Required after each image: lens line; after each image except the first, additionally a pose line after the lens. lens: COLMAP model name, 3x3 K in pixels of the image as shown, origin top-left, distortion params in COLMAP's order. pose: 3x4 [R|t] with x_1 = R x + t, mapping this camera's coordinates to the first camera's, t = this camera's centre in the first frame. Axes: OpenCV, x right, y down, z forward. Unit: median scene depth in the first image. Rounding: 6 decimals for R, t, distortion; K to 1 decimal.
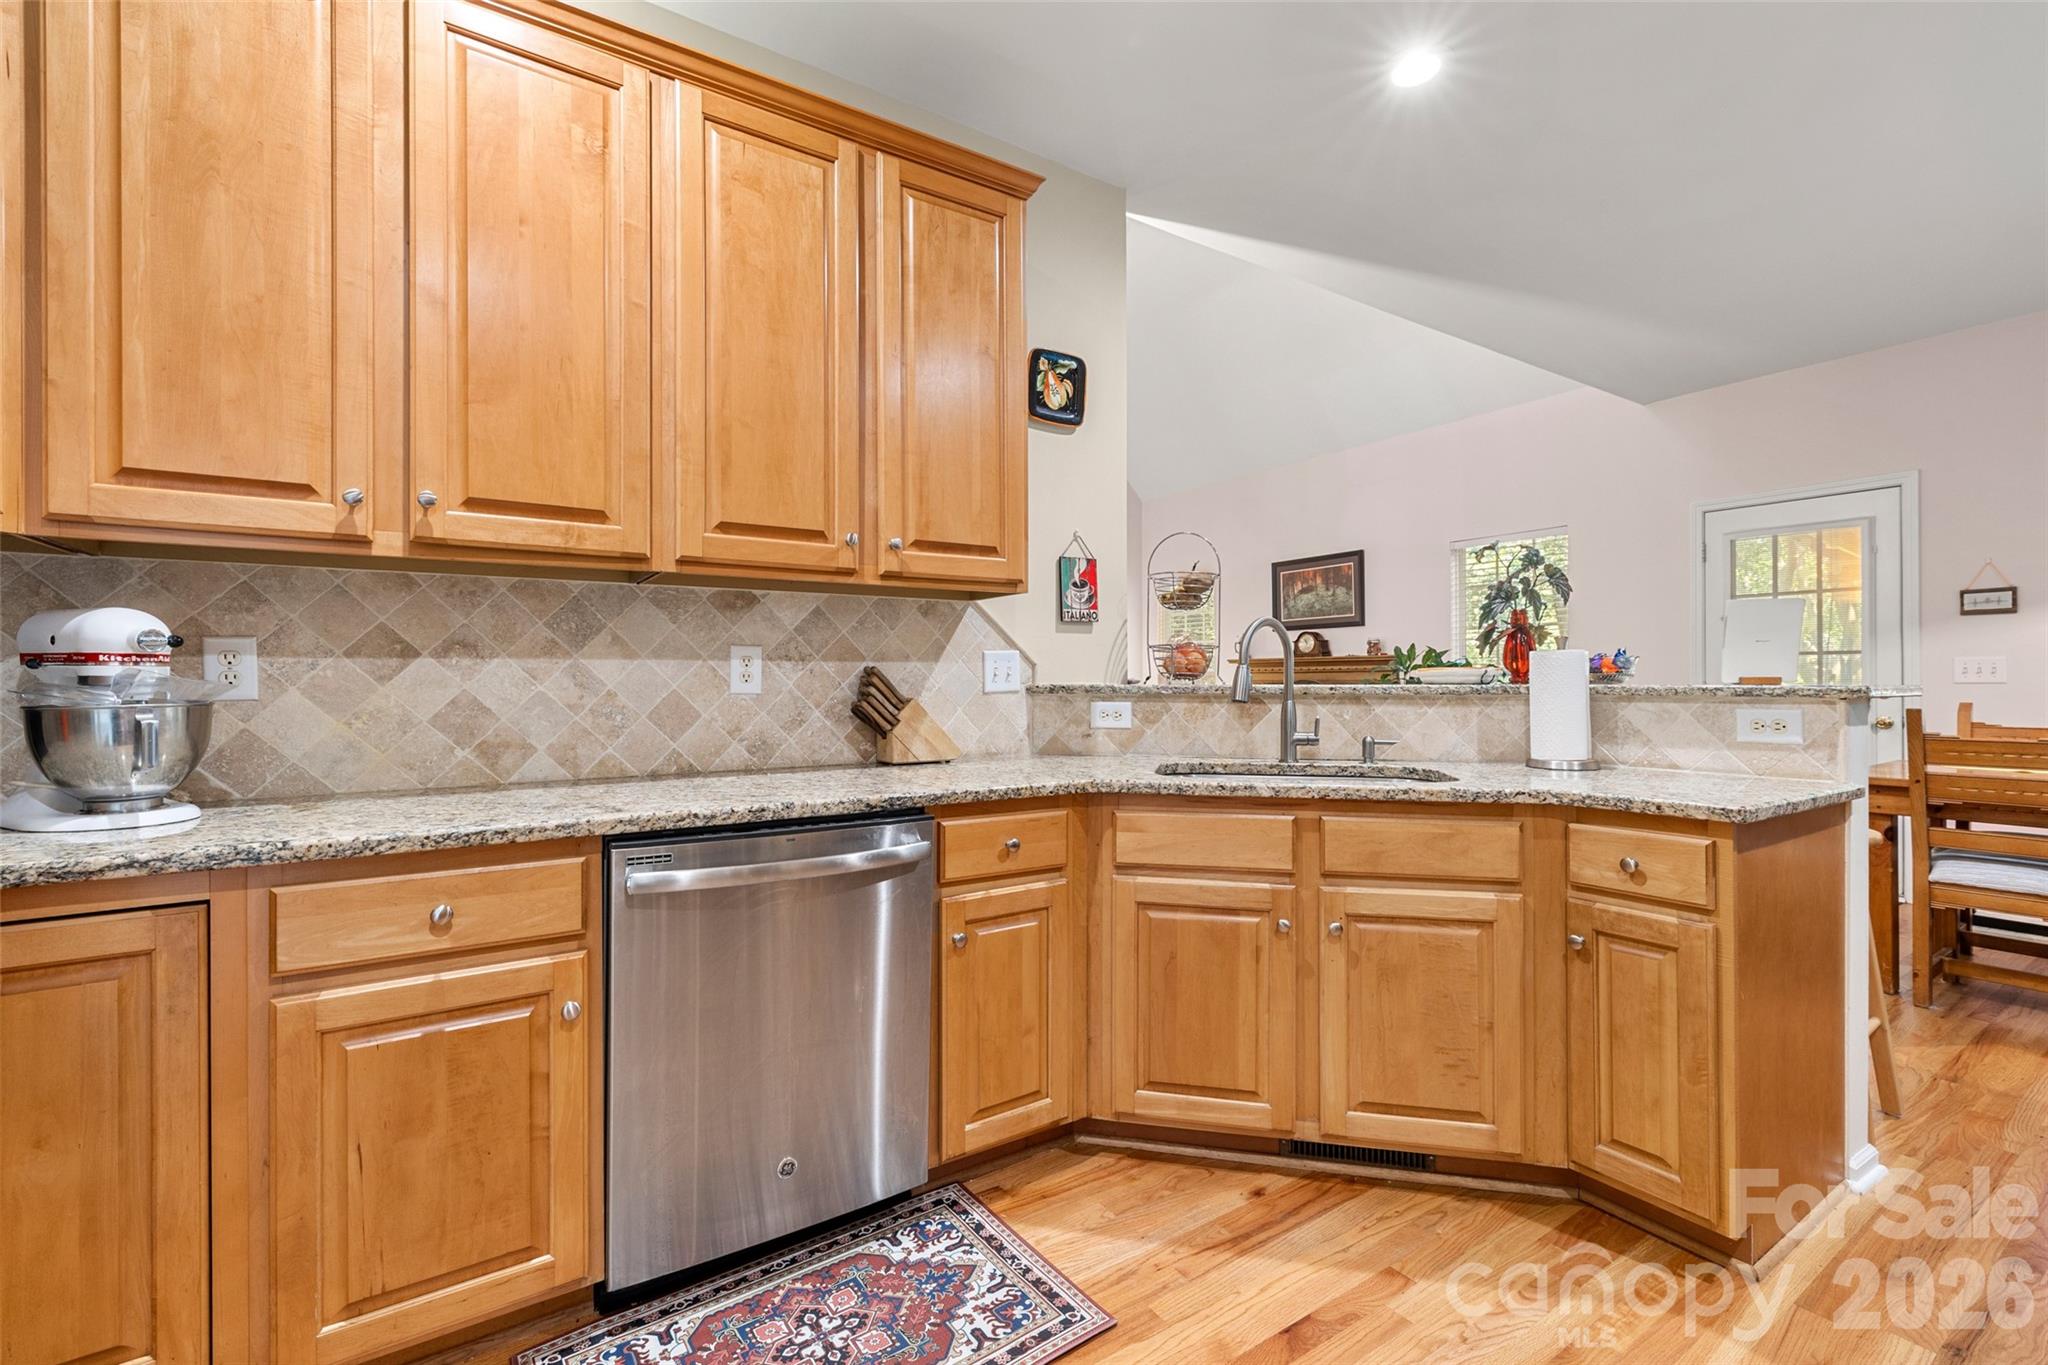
lens RADIAL K [[874.2, 0, 1017.3], [0, 874.2, 675.8], [0, 0, 1]] dist [0.002566, -0.001273]
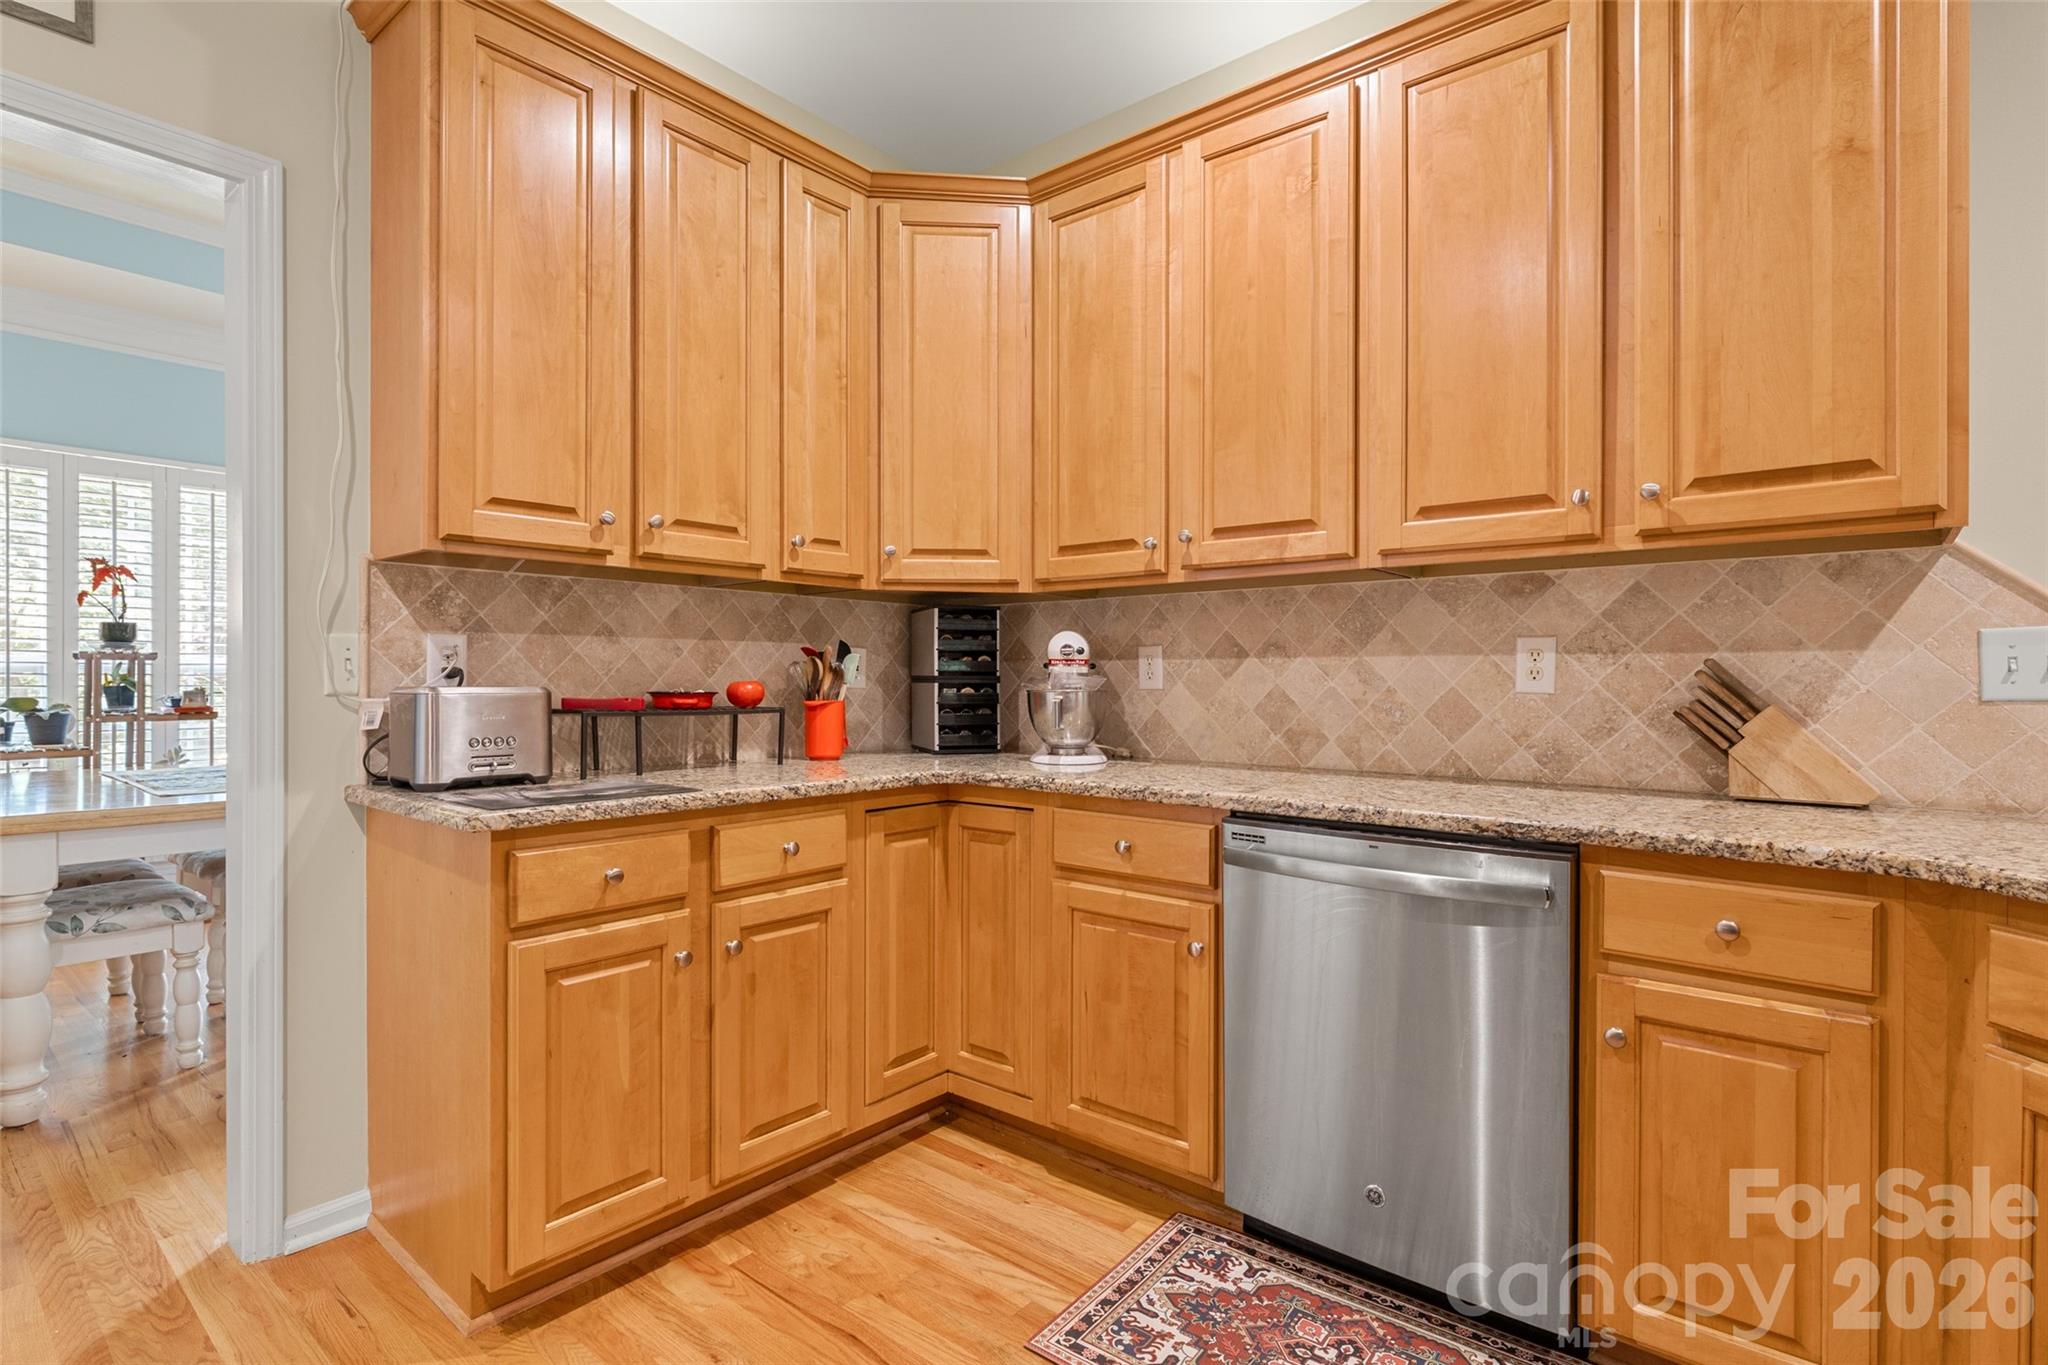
lens RADIAL K [[977.2, 0, 1025.4], [0, 977.2, 679.3], [0, 0, 1]] dist [-0.005734, -0.000117]
pose [[0.301929, 0.004189, -0.953321, 0.524076], [-0.000347, 0.999991, 0.004284, 0.003566], [0.953330, -0.000963, 0.301927, 0.278158]]
